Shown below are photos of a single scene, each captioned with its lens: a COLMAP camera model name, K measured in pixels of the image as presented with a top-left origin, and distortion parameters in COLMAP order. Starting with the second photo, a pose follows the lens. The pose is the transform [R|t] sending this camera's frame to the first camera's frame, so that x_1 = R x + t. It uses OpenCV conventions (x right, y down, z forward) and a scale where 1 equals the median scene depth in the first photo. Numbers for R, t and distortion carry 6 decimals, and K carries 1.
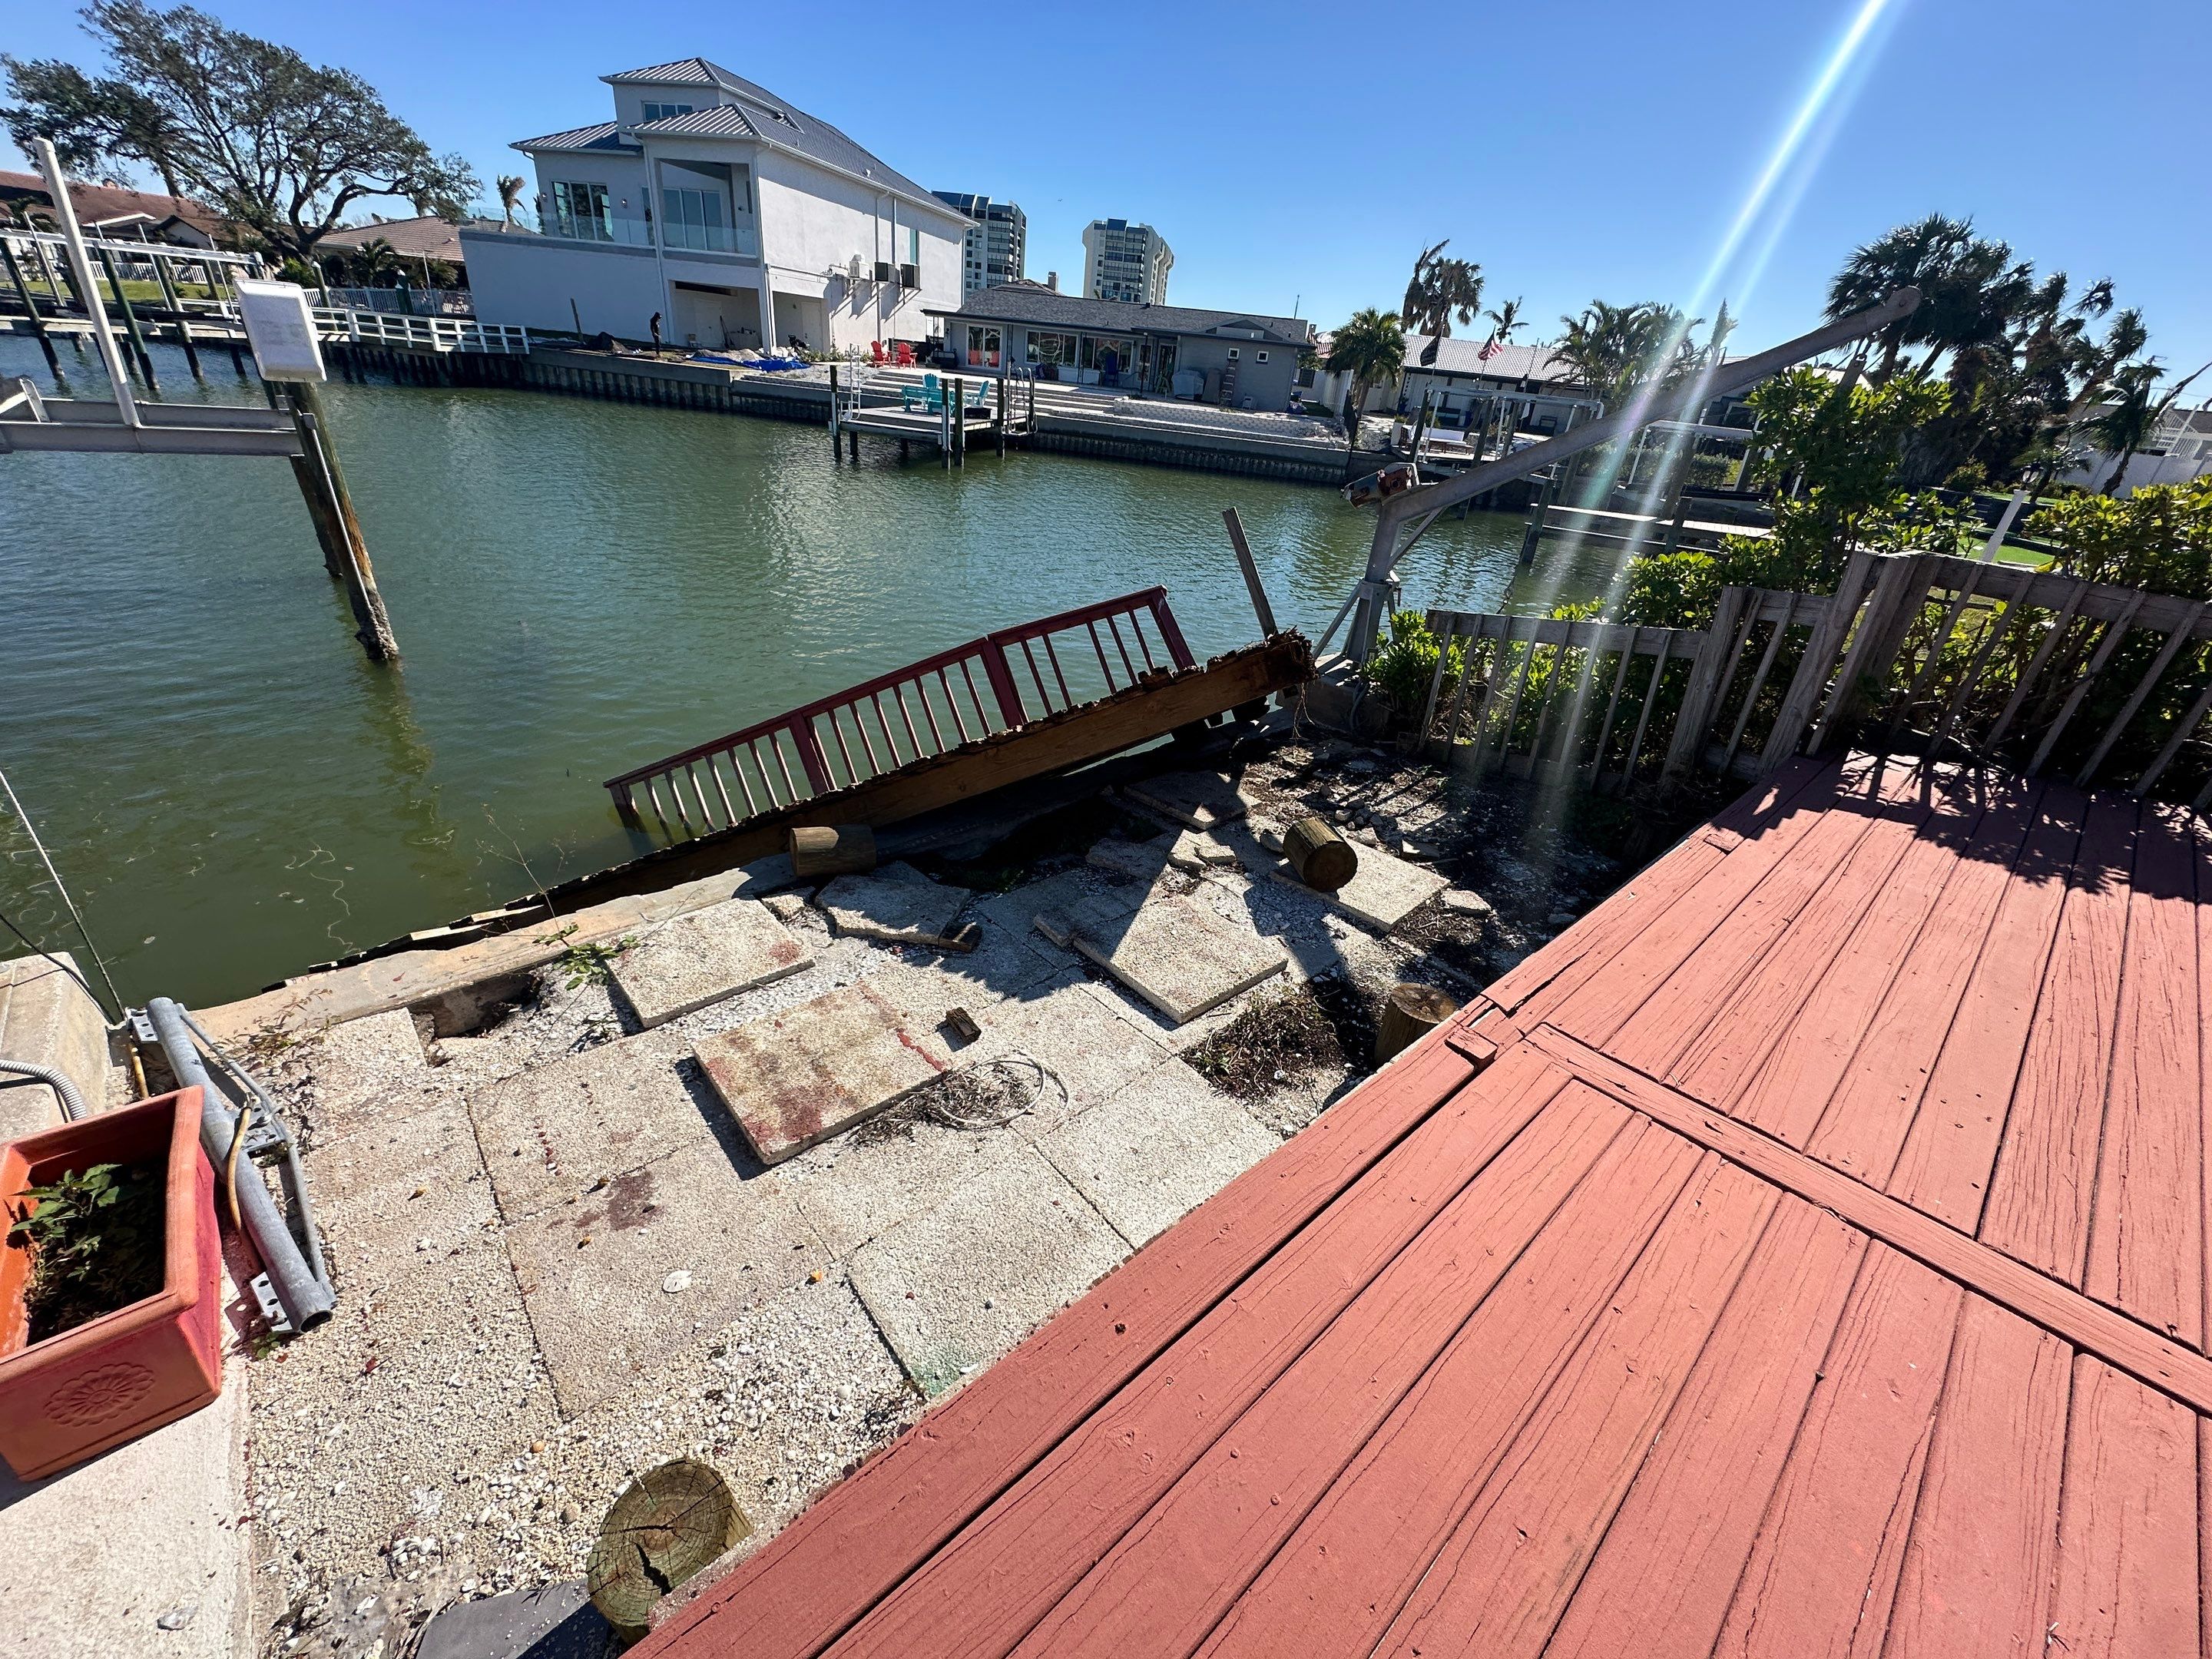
lens RADIAL K [[876.1, 0, 1101.8], [0, 876.1, 822.6], [0, 0, 1]] dist [-0.001401, -0.000392]
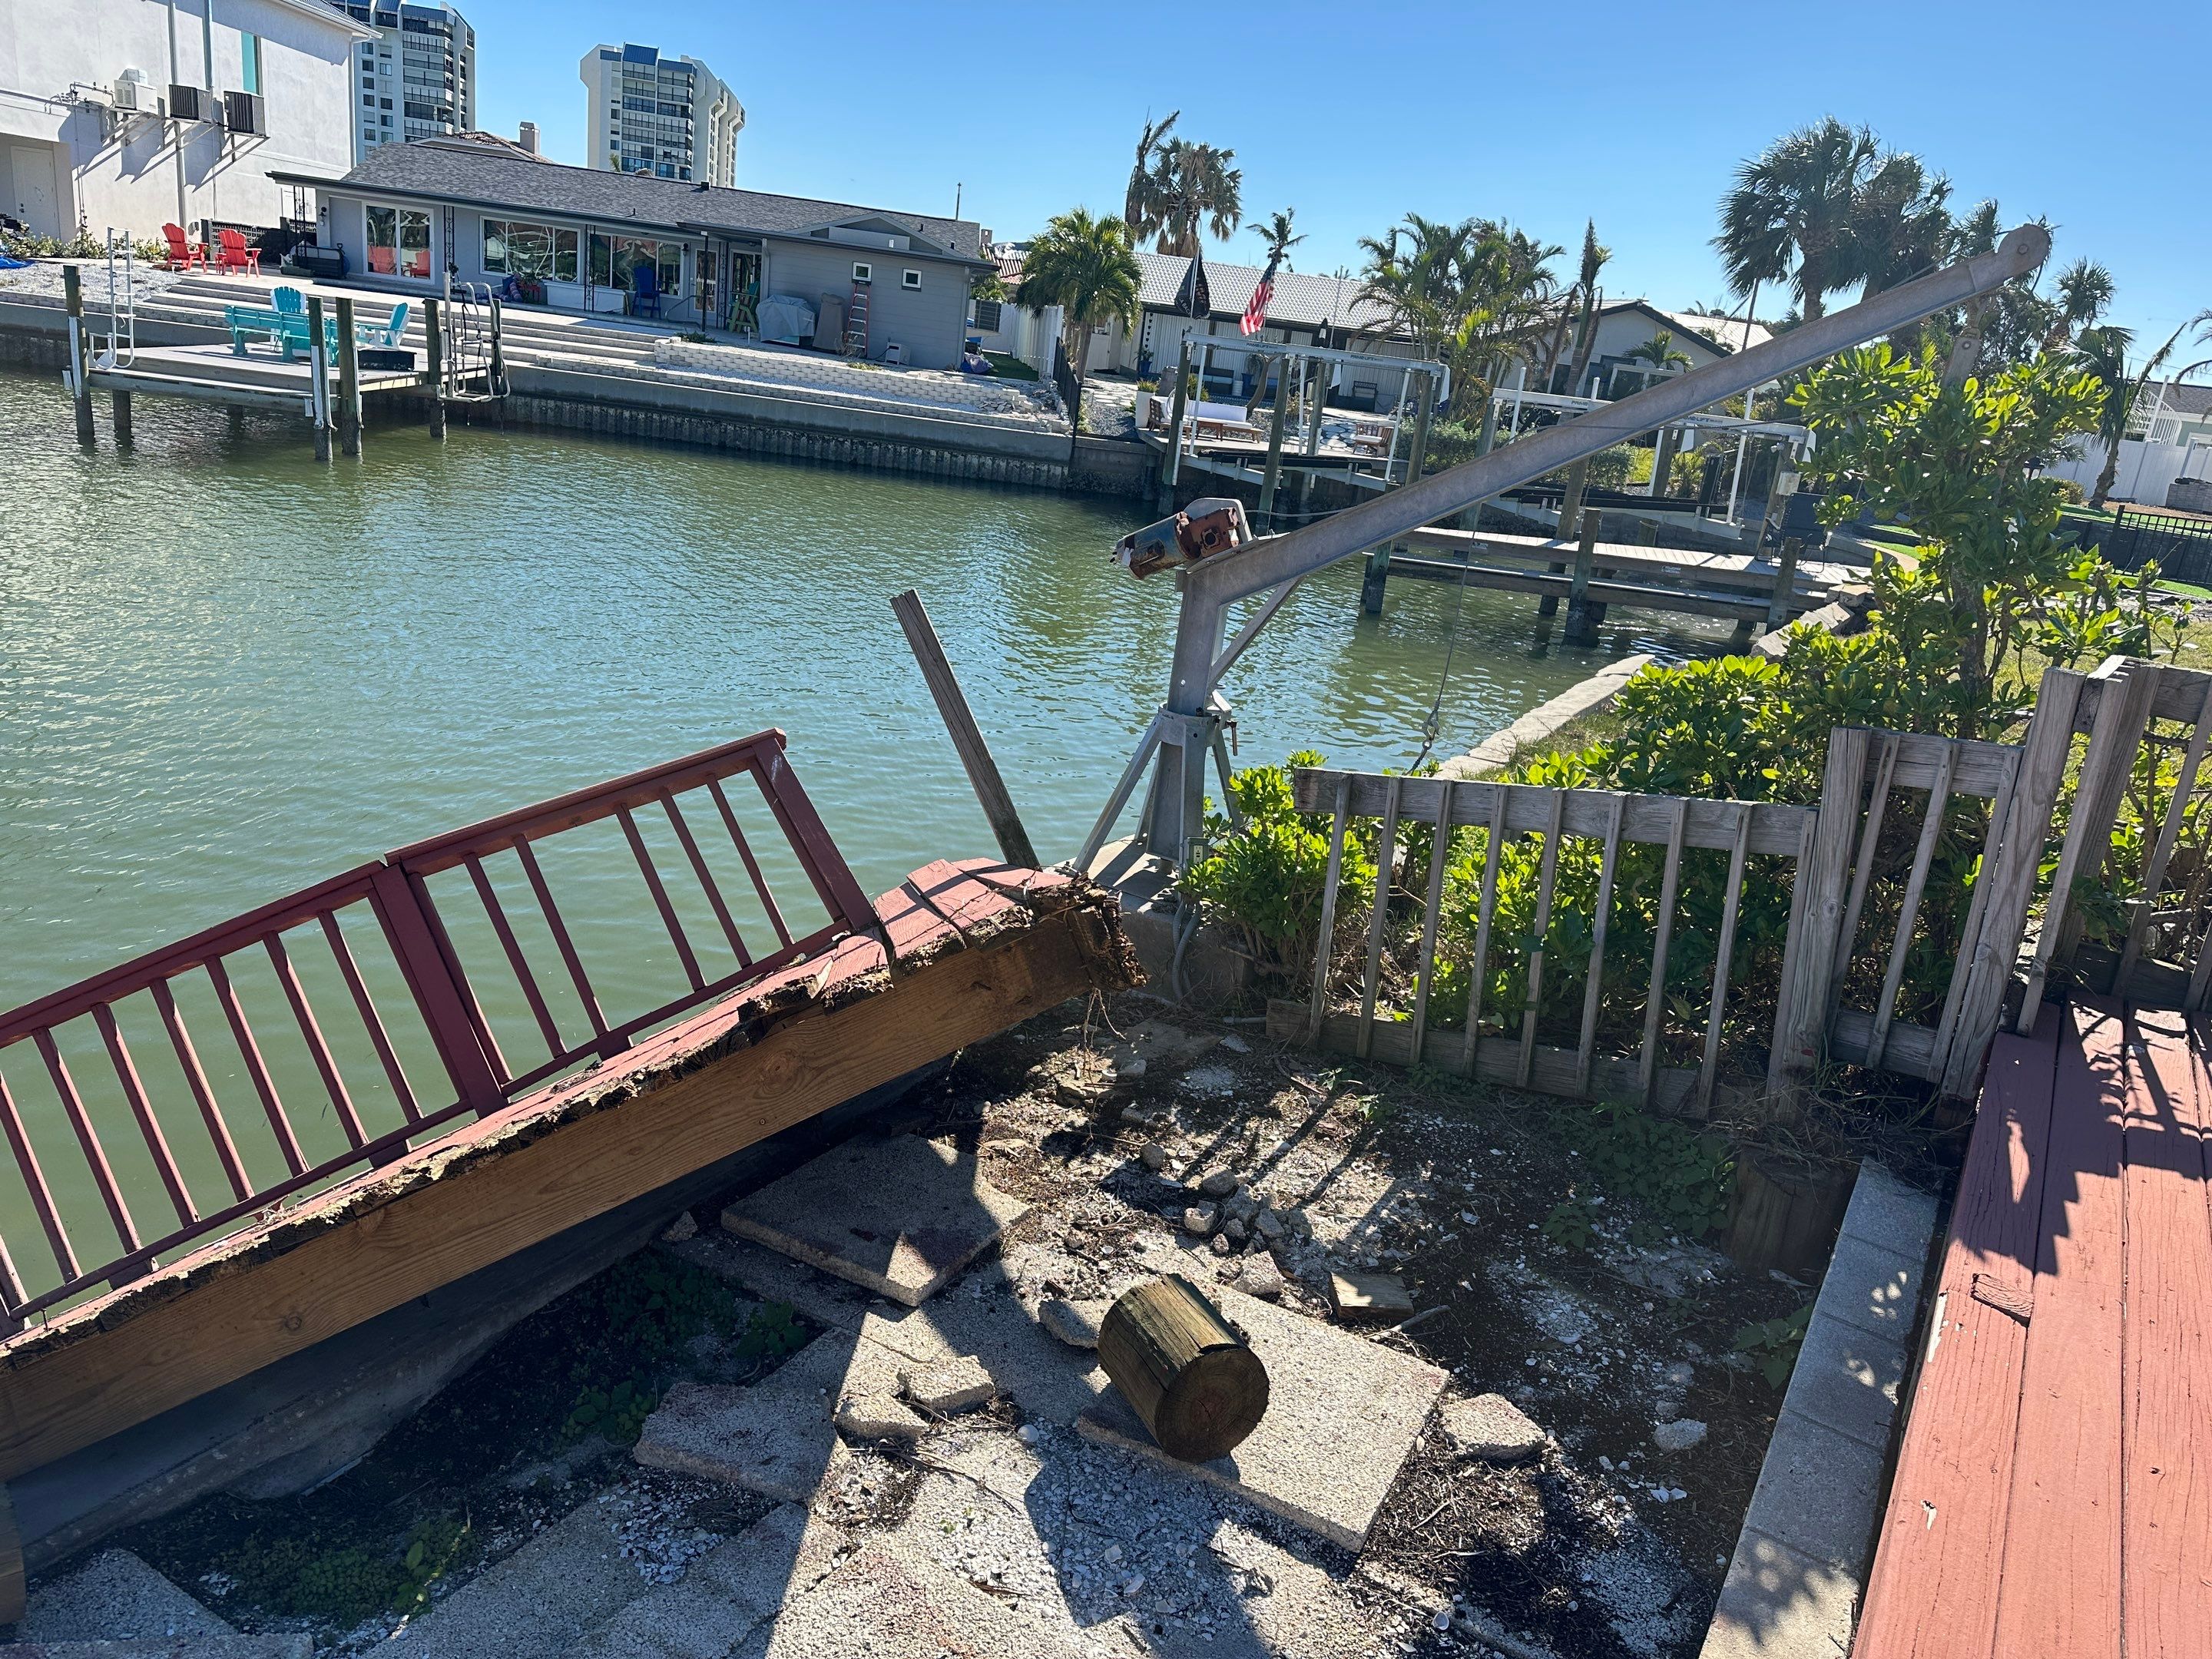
lens RADIAL K [[1528.1, 0, 1106.2], [0, 1528.1, 830.4], [0, 0, 1]] dist [0.039751, -0.041854]
pose [[0.959821, -0.065244, 0.272921, 0.010580], [0.103088, 0.986570, -0.126698, -0.087846], [-0.260990, 0.149743, 0.953657, 0.143945]]
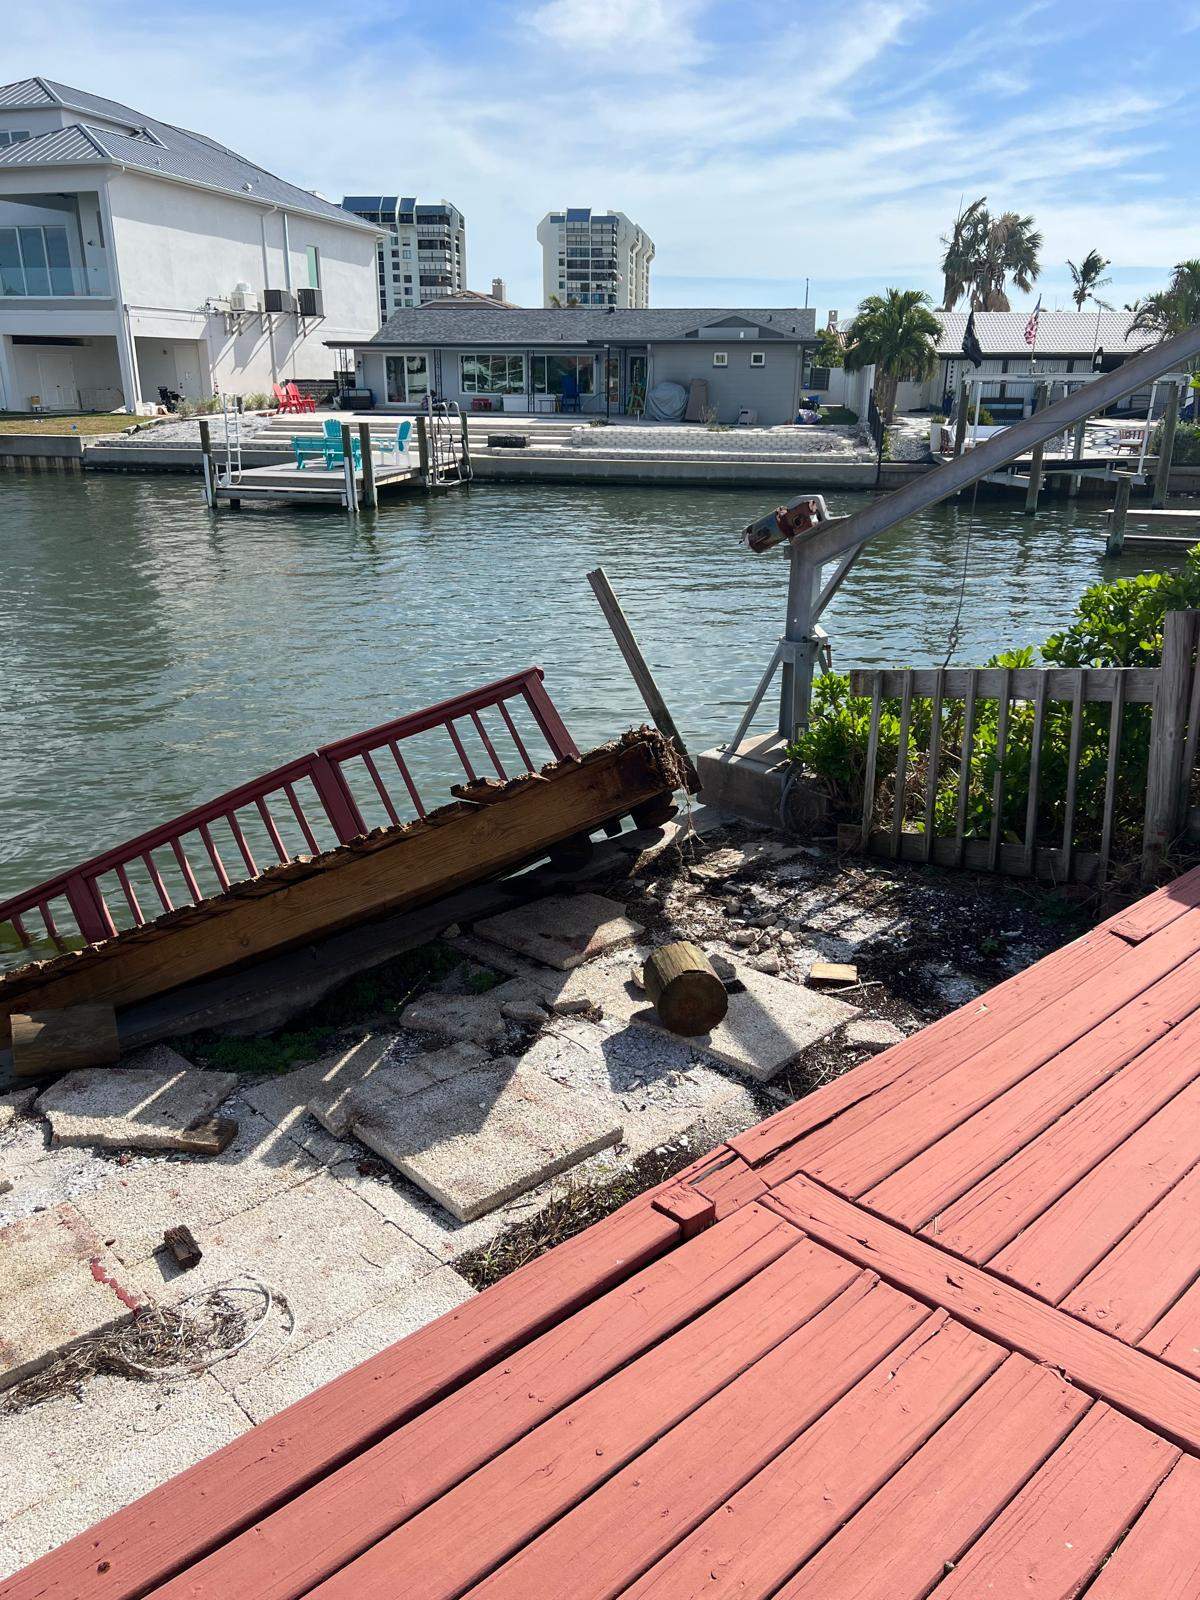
lens RADIAL K [[1197.4, 0, 607.8], [0, 1197.4, 806.6], [0, 0, 1]] dist [0.053205, -0.058040]
pose [[0.996049, -0.087875, -0.012800, 0.131711], [0.085190, 0.986250, -0.141610, 0.013371], [0.025067, 0.139960, 0.989840, -0.056574]]
